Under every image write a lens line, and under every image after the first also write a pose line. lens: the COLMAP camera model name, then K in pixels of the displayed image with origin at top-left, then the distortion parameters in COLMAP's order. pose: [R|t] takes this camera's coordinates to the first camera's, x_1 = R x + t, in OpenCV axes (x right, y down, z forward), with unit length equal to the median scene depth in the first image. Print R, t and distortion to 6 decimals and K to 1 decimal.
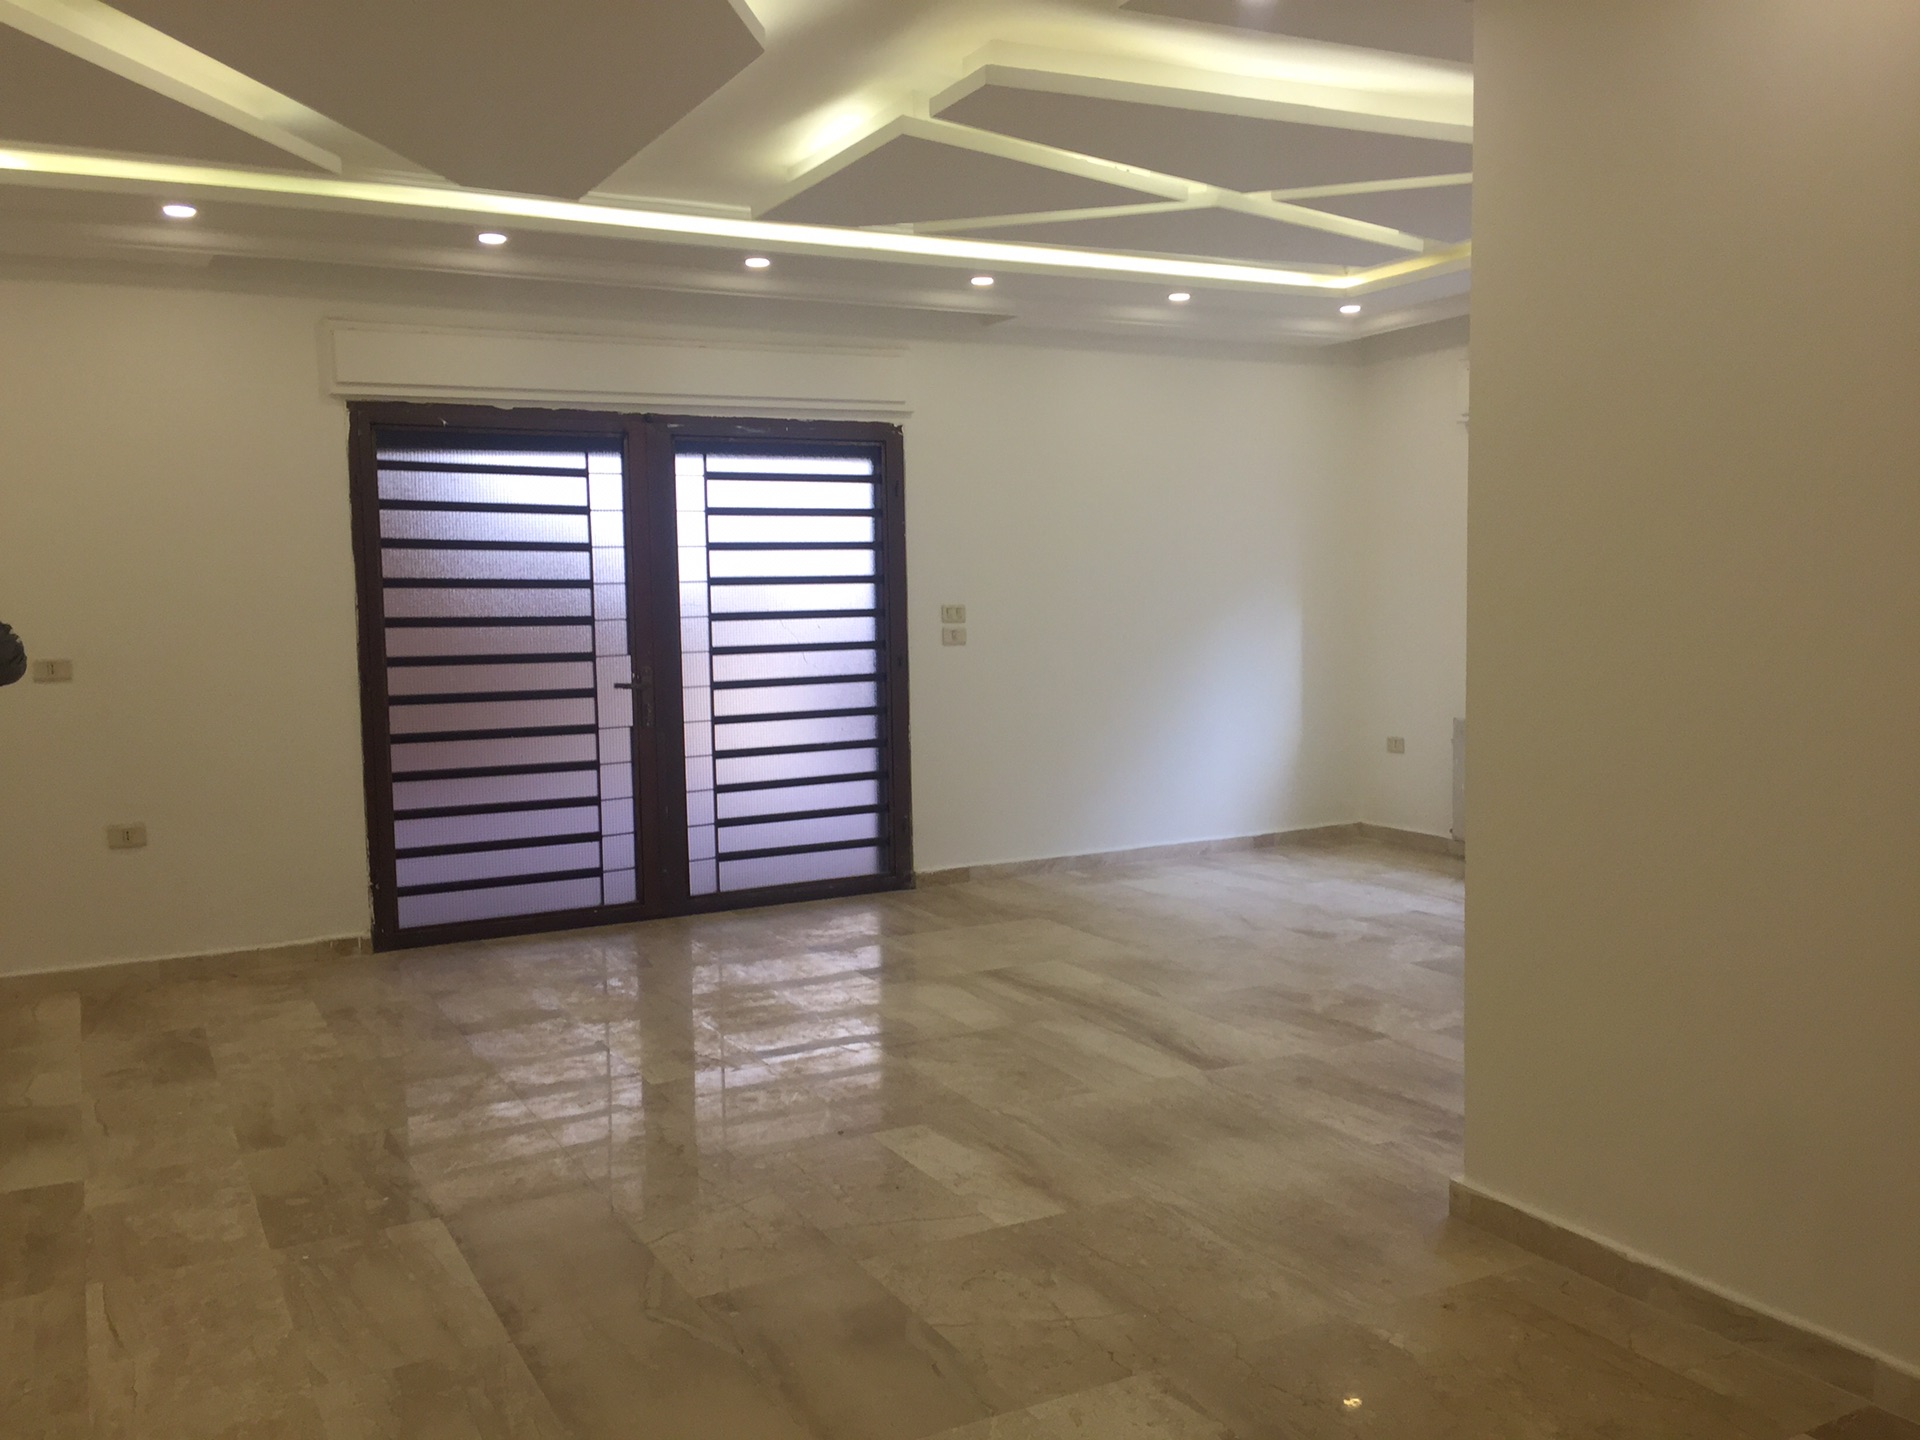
lens RADIAL K [[1650.1, 0, 960.0], [0, 1650.1, 720.0], [0, 0, 1]] dist [0.098302, -0.145110]
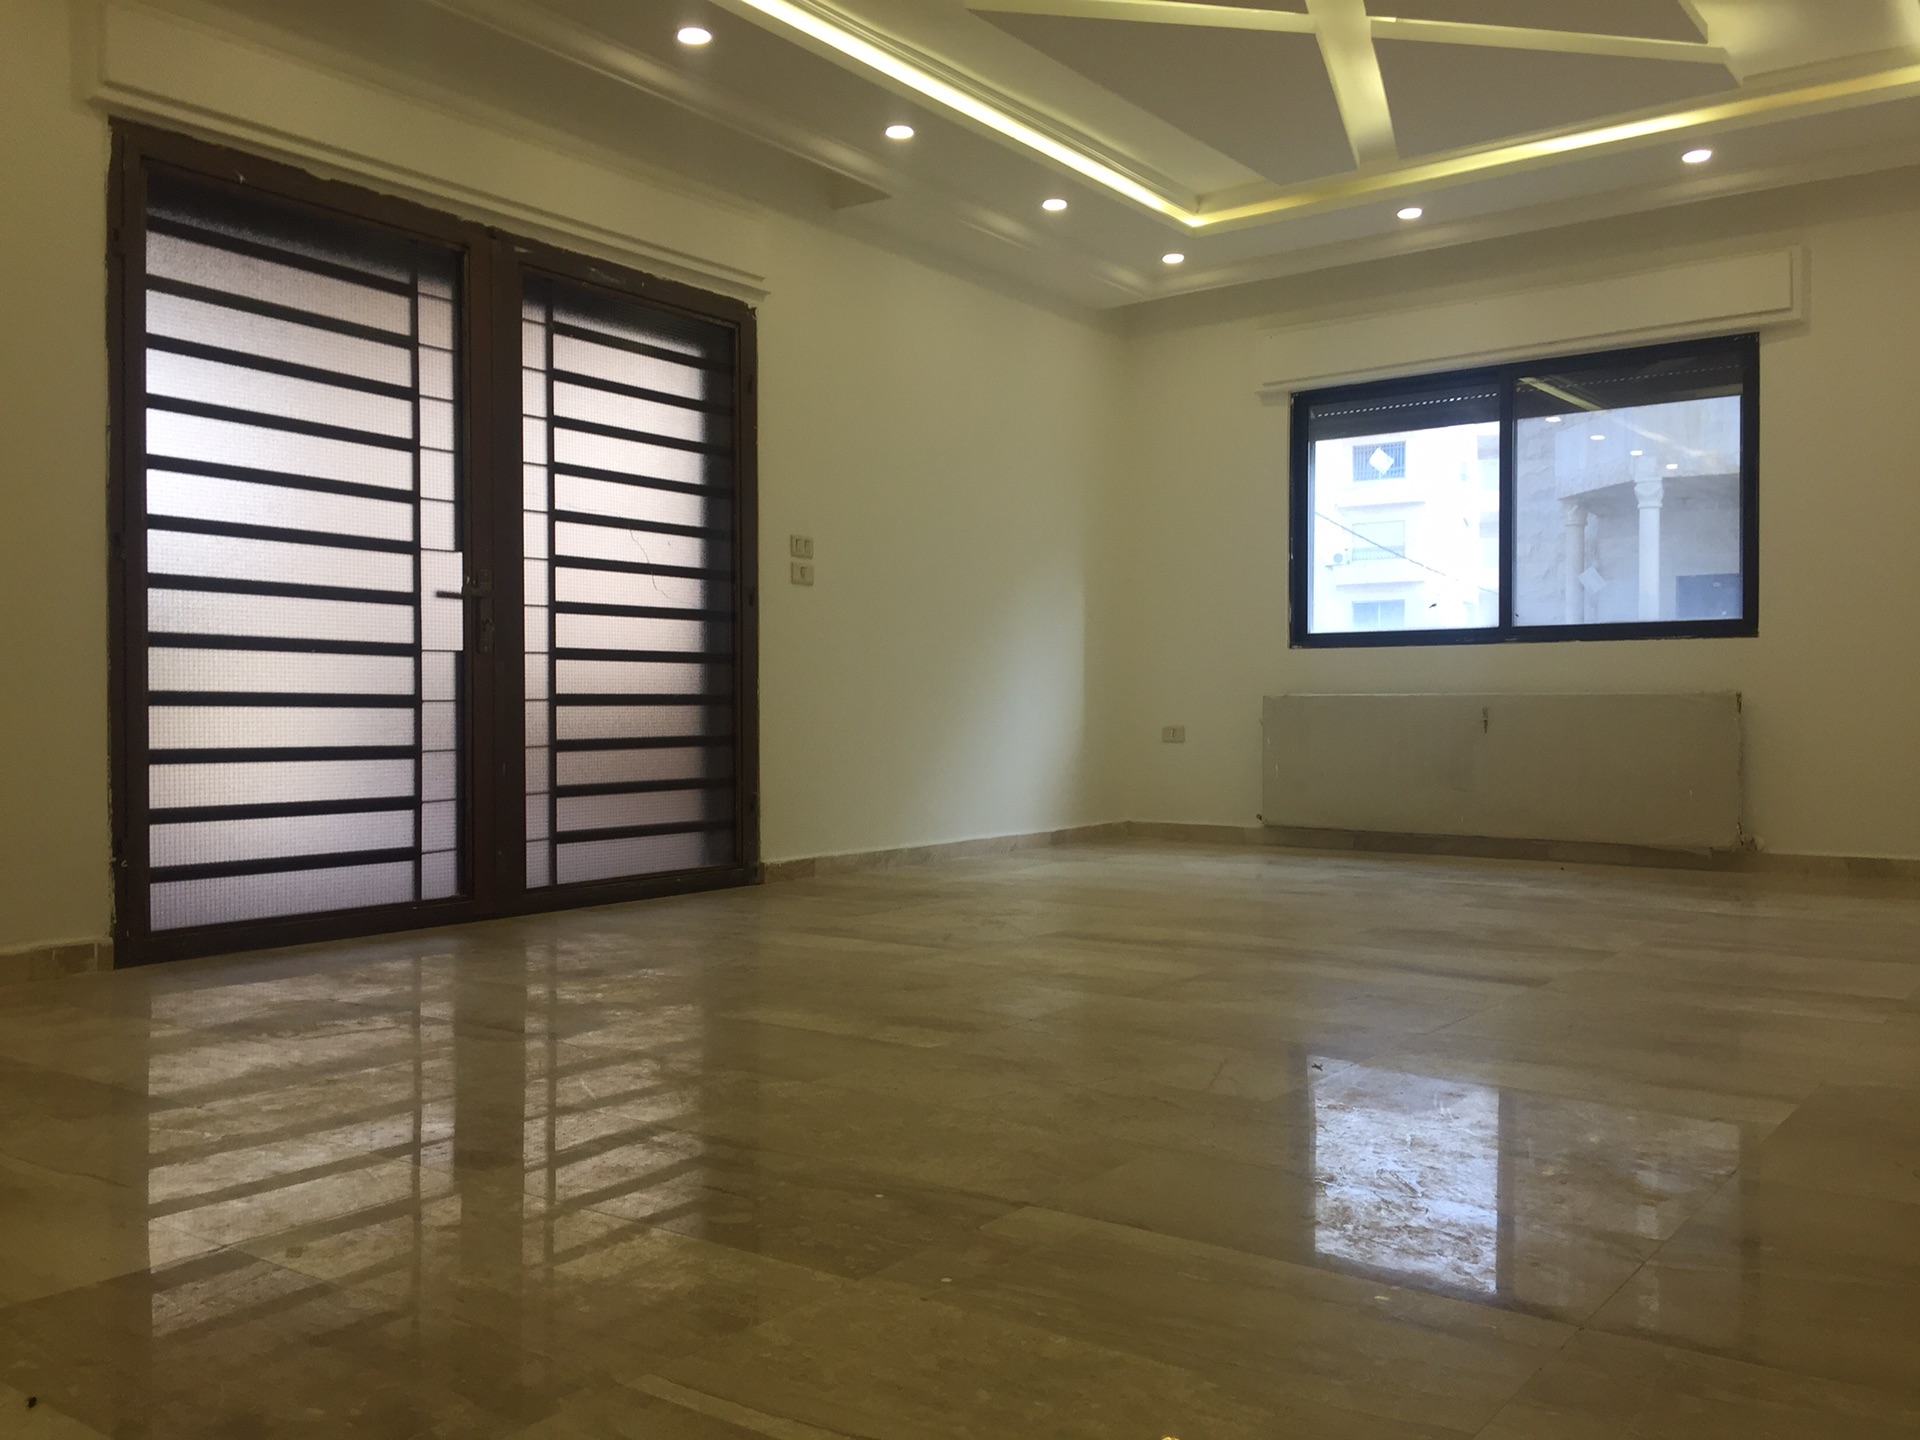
lens RADIAL K [[1650.1, 0, 960.0], [0, 1650.1, 720.0], [0, 0, 1]] dist [0.098302, -0.145110]
pose [[0.902788, 0.013132, 0.429885, -0.309605], [0.020322, 0.997115, -0.073138, 0.090391], [-0.429606, 0.074764, 0.899916, 0.252510]]
